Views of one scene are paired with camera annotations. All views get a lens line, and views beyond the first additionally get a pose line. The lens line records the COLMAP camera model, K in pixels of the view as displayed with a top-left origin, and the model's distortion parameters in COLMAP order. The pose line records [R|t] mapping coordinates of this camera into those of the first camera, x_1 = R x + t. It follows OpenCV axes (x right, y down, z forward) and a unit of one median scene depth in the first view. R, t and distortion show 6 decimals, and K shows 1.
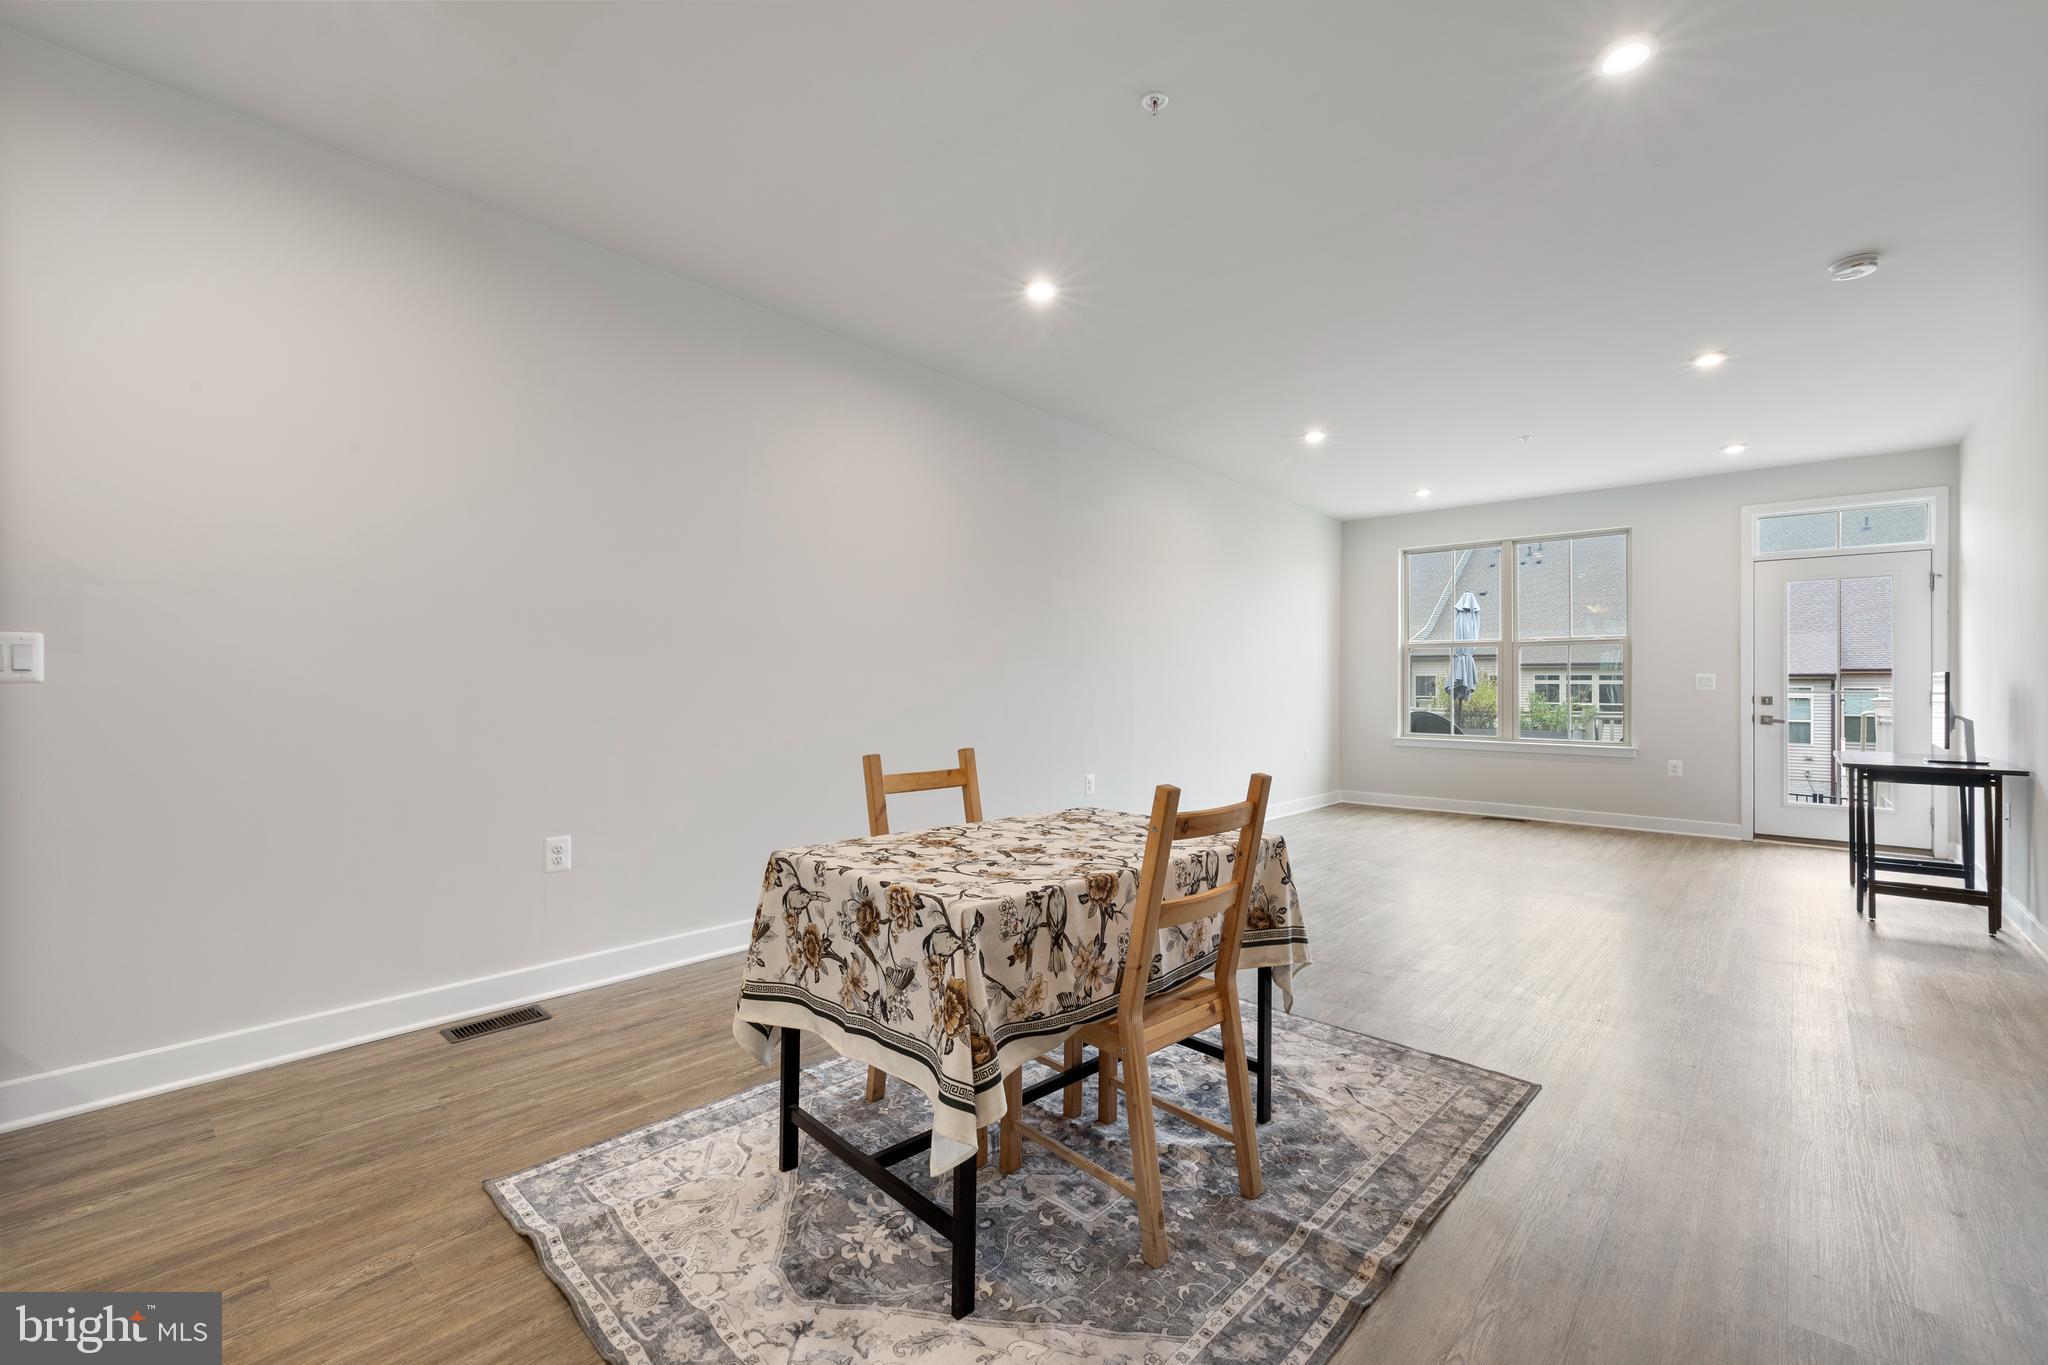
lens RADIAL K [[863.1, 0, 1027.6], [0, 863.1, 679.4], [0, 0, 1]] dist [0.002613, 0.000831]
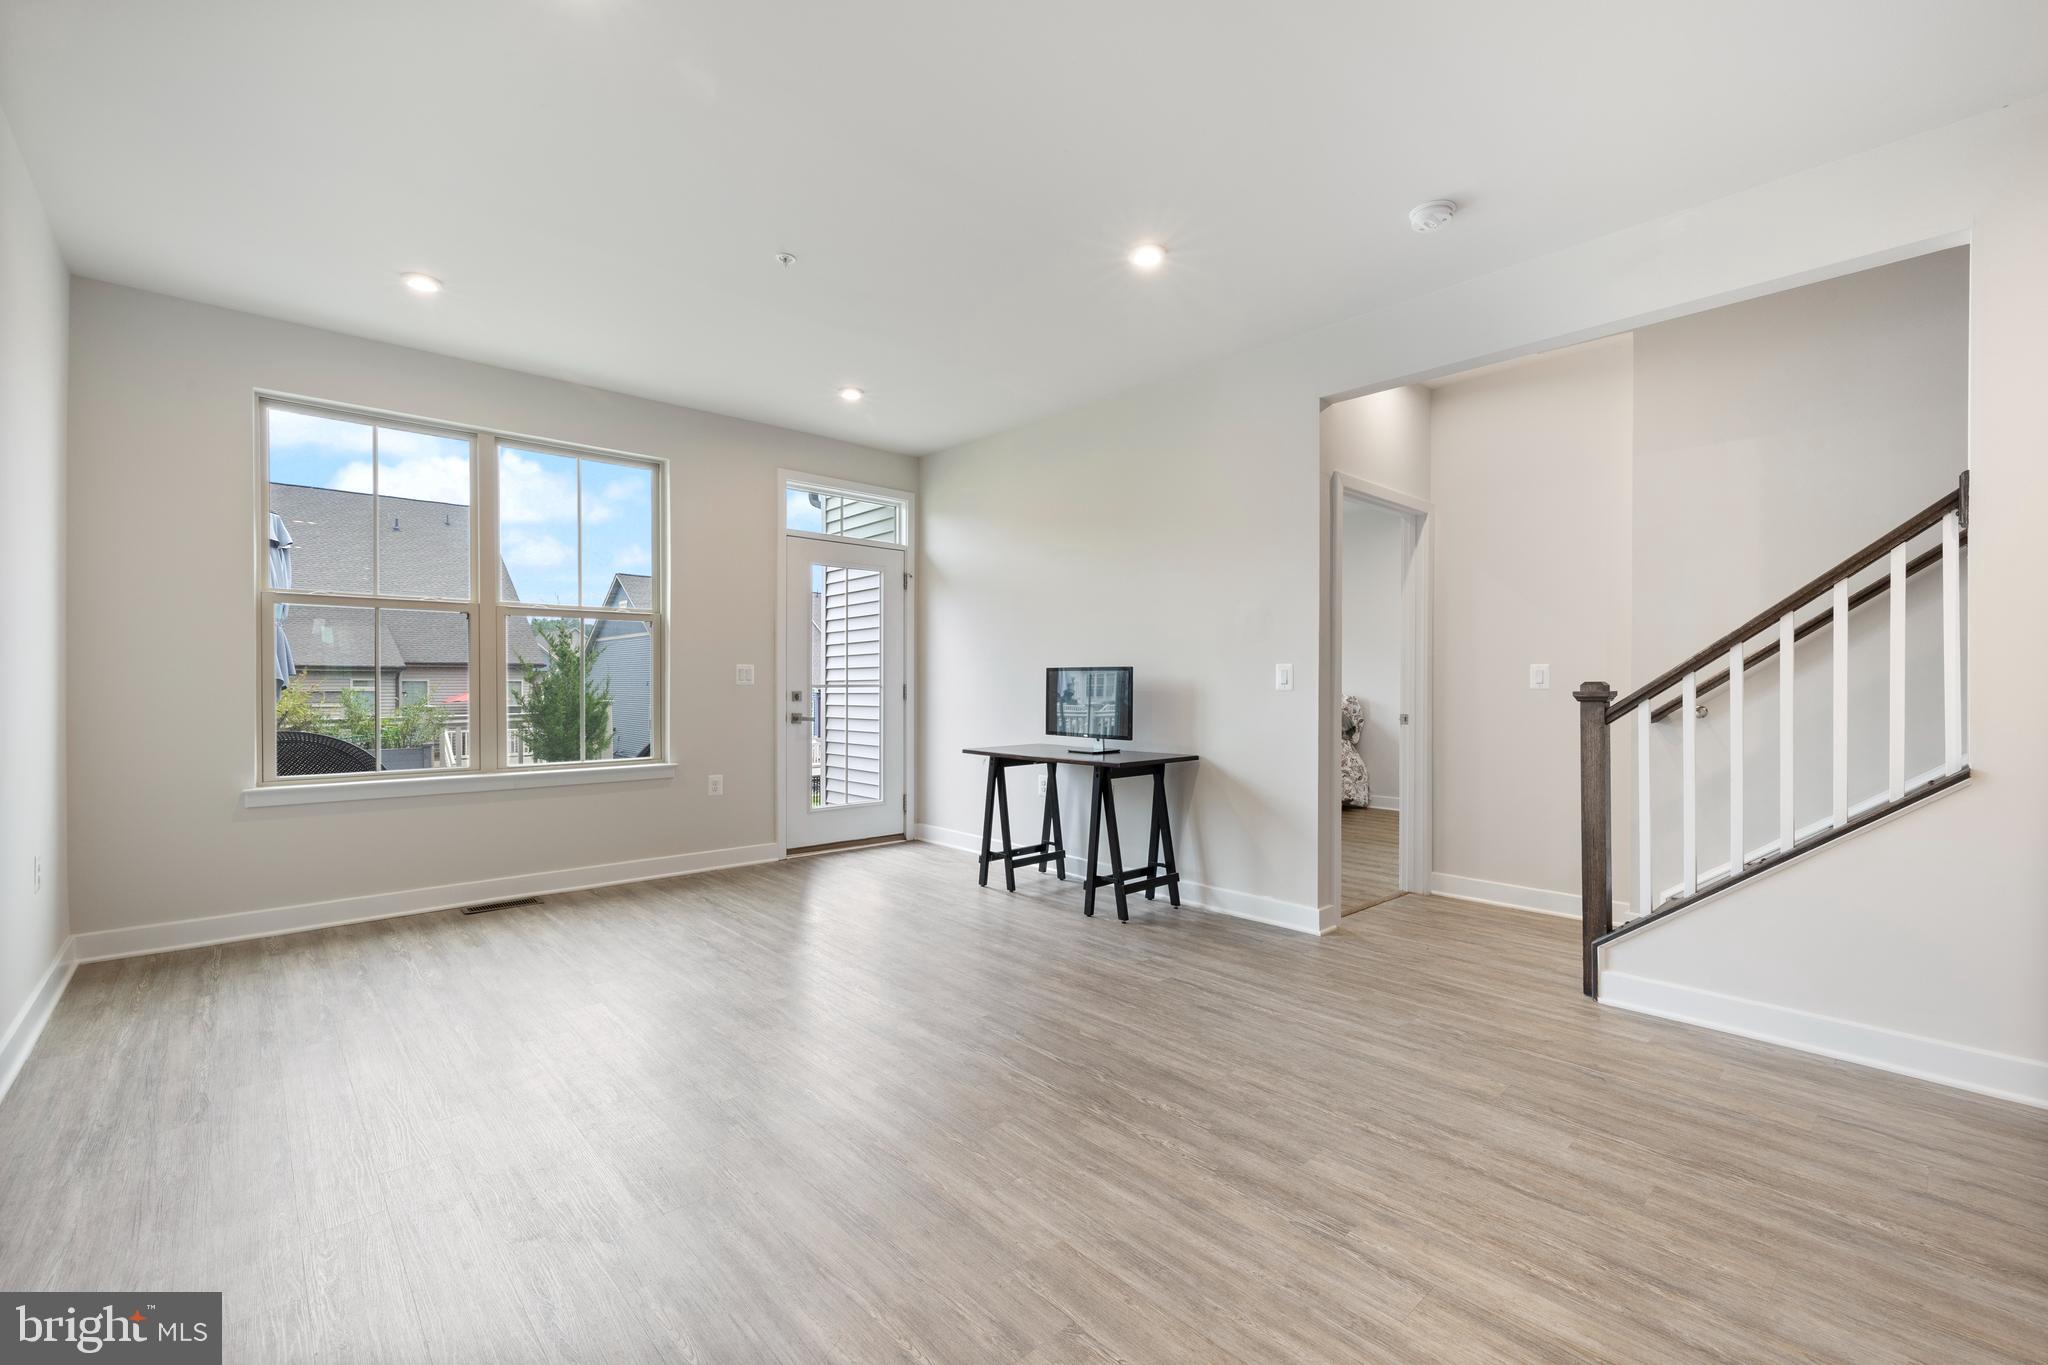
lens RADIAL K [[863.1, 0, 1018.4], [0, 863.1, 692.8], [0, 0, 1]] dist [0.002613, 0.000831]
pose [[0.105745, -0.016472, 0.994257, 0.006861], [-0.007667, 0.999820, 0.017379, 0.005903], [-0.994364, -0.009461, 0.105600, 1.024213]]
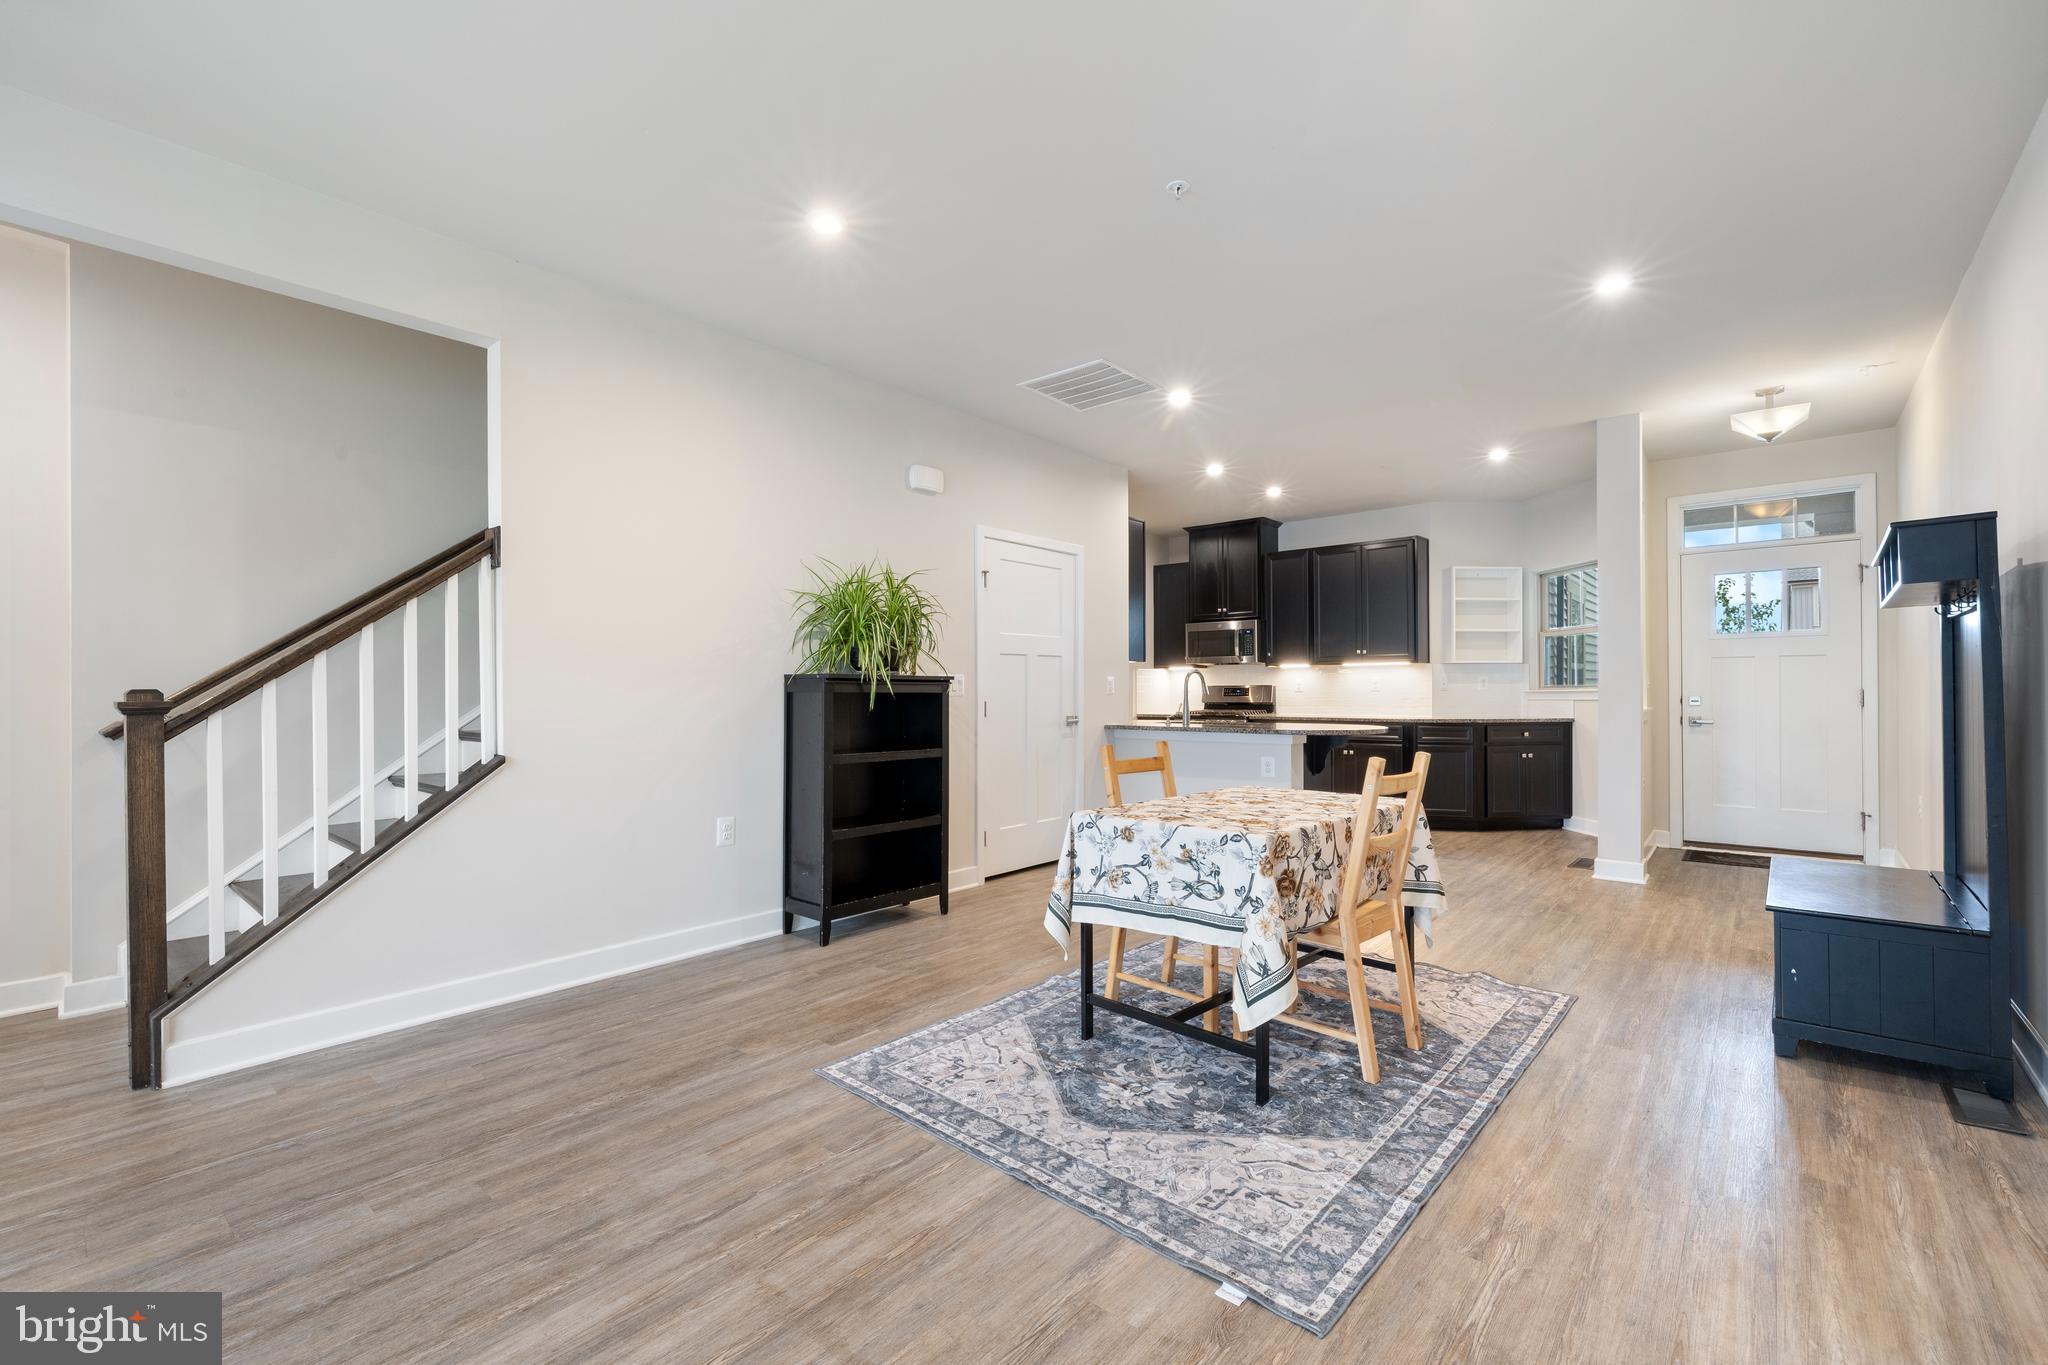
lens RADIAL K [[863.1, 0, 1026.9], [0, 863.1, 688.0], [0, 0, 1]] dist [0.002613, 0.000831]
pose [[-0.999836, -0.003959, -0.017698, 0.206800], [-0.003822, 0.999963, -0.007740, 0.006741], [0.017728, -0.007671, -0.999813, 1.213441]]
